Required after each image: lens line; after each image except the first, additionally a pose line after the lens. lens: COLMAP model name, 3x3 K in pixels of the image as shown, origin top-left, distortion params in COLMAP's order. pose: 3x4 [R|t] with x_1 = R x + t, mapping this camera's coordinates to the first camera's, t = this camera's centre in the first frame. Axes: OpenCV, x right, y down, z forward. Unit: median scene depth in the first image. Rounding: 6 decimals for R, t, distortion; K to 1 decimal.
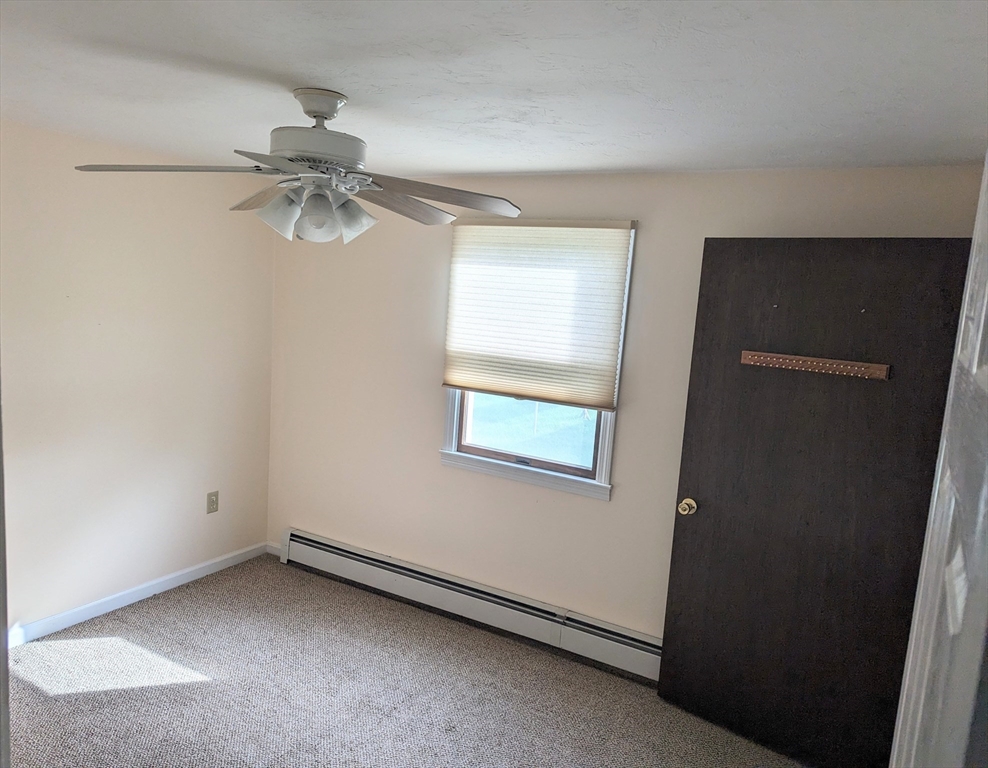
lens RADIAL K [[702.9, 0, 494.0], [0, 702.9, 384.0], [0, 0, 1]] dist [-0.003520, -0.002575]
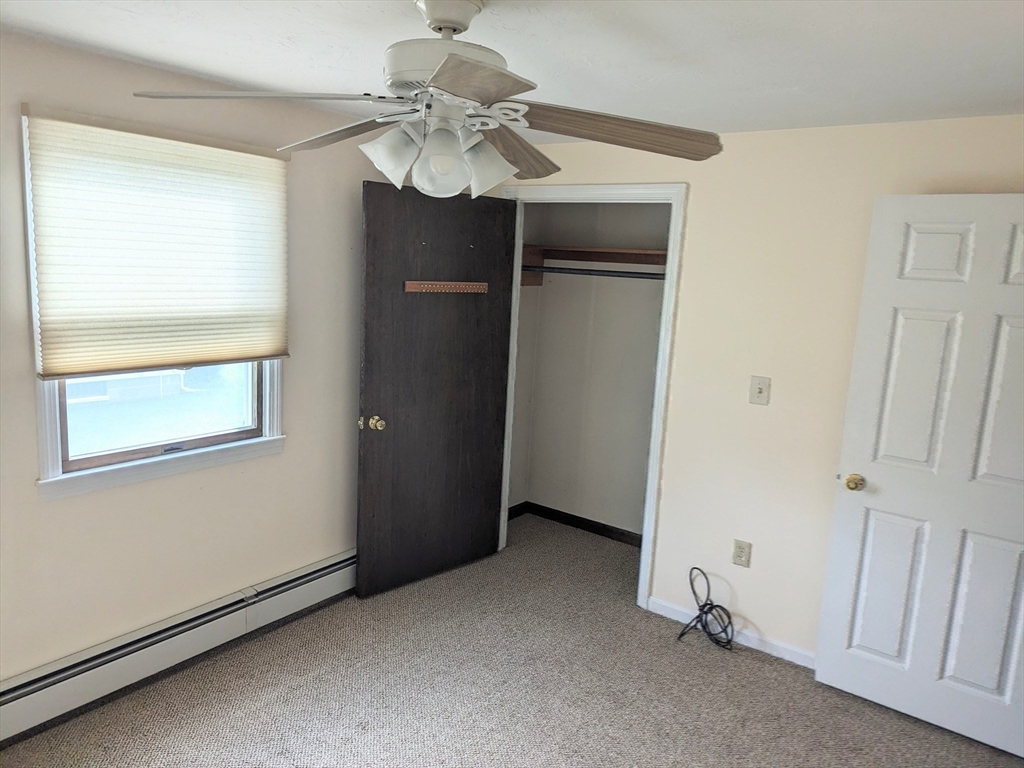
lens RADIAL K [[724.9, 0, 512.0], [0, 724.9, 384.0], [0, 0, 1]] dist [0.051538, -0.051194]
pose [[0.097859, -0.226794, 0.969014, -0.737906], [0.083106, 0.972149, 0.219135, -0.112126], [-0.991724, 0.059086, 0.113981, 0.570693]]
